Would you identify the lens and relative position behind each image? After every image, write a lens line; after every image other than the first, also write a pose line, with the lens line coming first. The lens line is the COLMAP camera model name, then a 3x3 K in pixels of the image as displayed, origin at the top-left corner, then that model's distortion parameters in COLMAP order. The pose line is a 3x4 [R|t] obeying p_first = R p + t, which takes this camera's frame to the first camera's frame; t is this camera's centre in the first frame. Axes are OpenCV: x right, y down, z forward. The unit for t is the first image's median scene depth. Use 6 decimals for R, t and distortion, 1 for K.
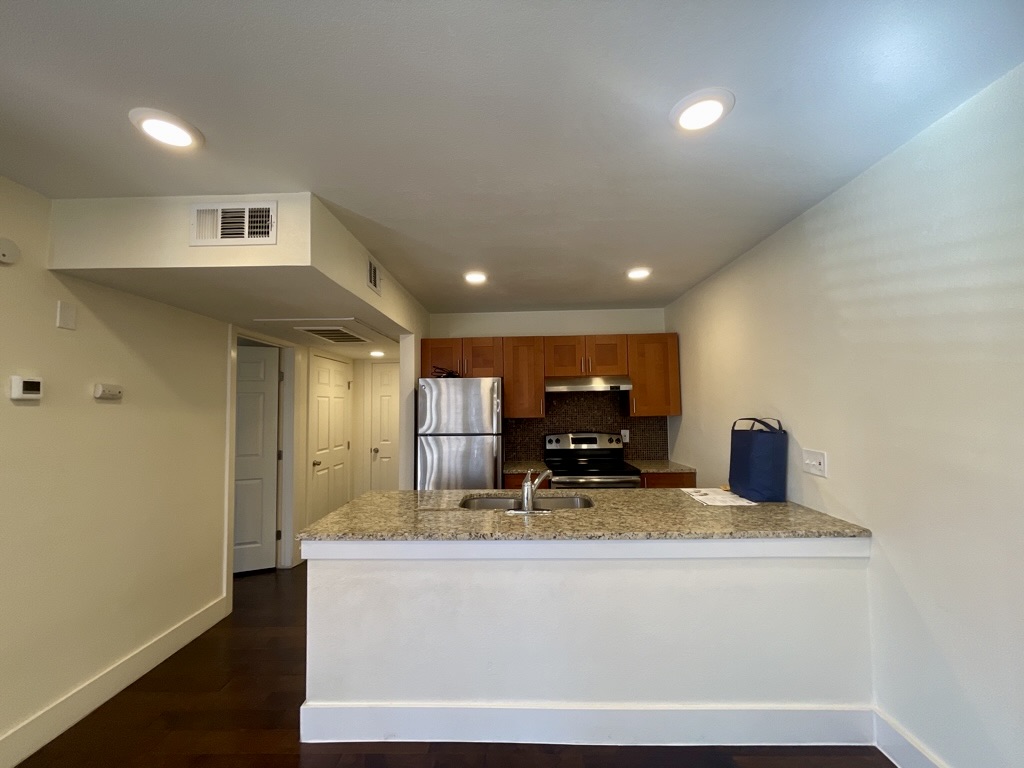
lens RADIAL K [[416.0, 0, 512.0], [0, 416.0, 384.0], [0, 0, 1]] dist [-0.001706, -0.000072]
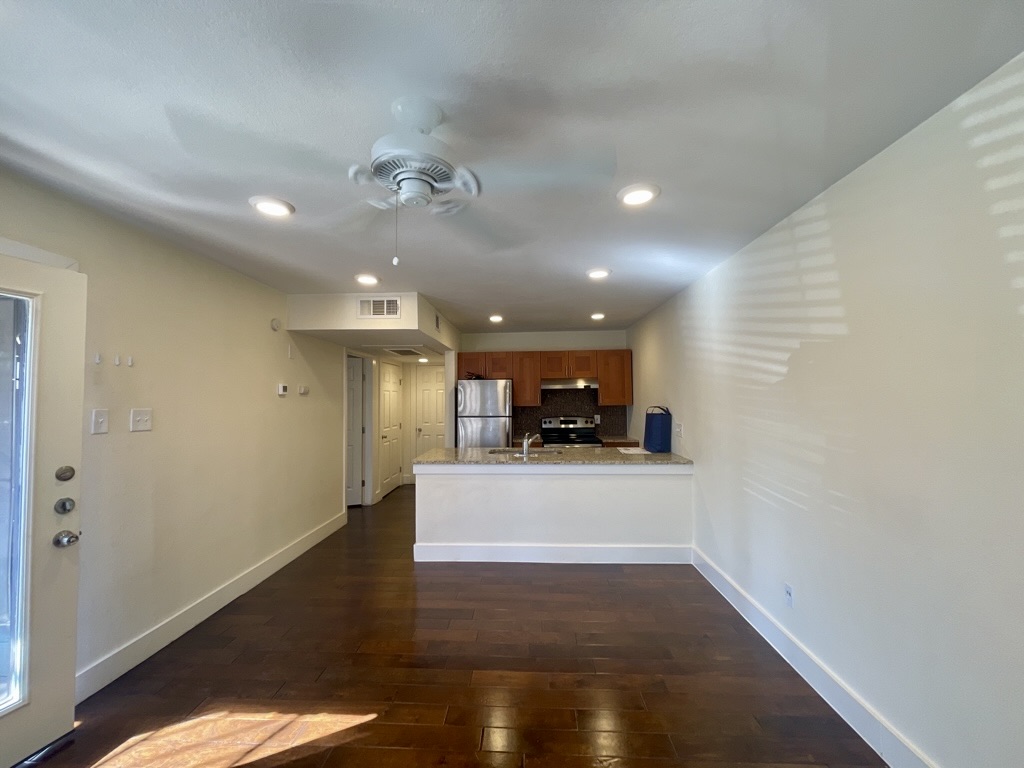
lens RADIAL K [[416.0, 0, 512.0], [0, 416.0, 384.0], [0, 0, 1]] dist [-0.001706, -0.000072]
pose [[0.999706, 0.004155, -0.023878, 0.011711], [-0.003622, 0.999745, 0.022298, -0.032194], [0.023965, -0.022205, 0.999466, -0.504004]]
